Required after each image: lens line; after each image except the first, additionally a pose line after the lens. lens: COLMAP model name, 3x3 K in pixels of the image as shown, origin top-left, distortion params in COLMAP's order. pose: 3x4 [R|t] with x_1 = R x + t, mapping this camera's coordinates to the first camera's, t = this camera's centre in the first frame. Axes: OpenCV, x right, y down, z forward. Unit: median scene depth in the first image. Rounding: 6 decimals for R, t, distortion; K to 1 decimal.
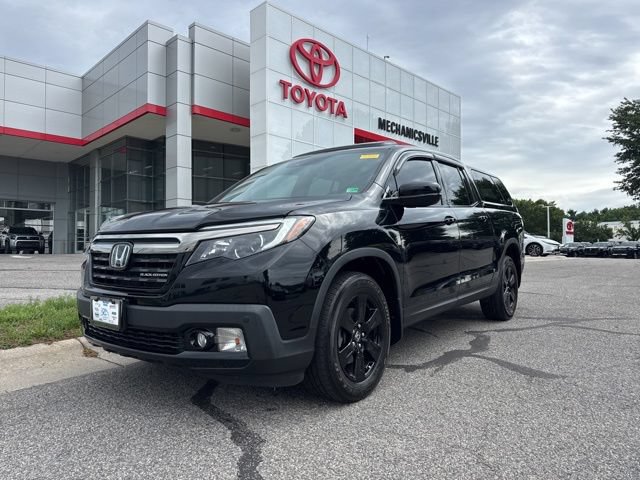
lens RADIAL K [[445.6, 0, 320.0], [0, 445.6, 240.0], [0, 0, 1]] dist [0.016719, -0.008402]
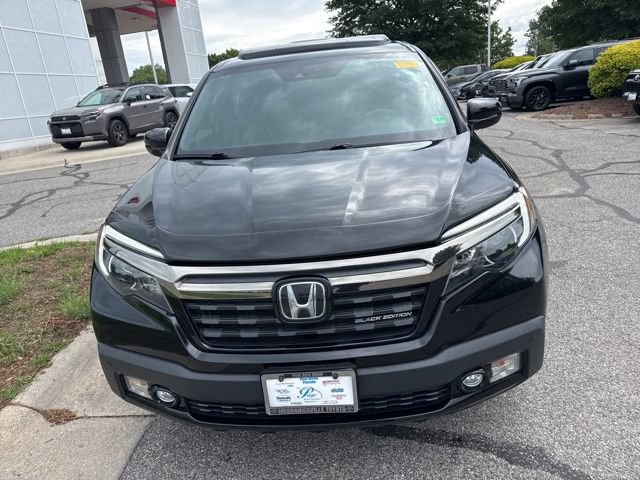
lens RADIAL K [[452.9, 0, 320.0], [0, 452.9, 240.0], [0, 0, 1]] dist [0.001150, -0.004881]
pose [[0.821846, -0.247928, 0.512934, -0.568692], [0.080432, 0.941818, 0.326359, -0.188073], [-0.564004, -0.226960, 0.793970, 0.410969]]
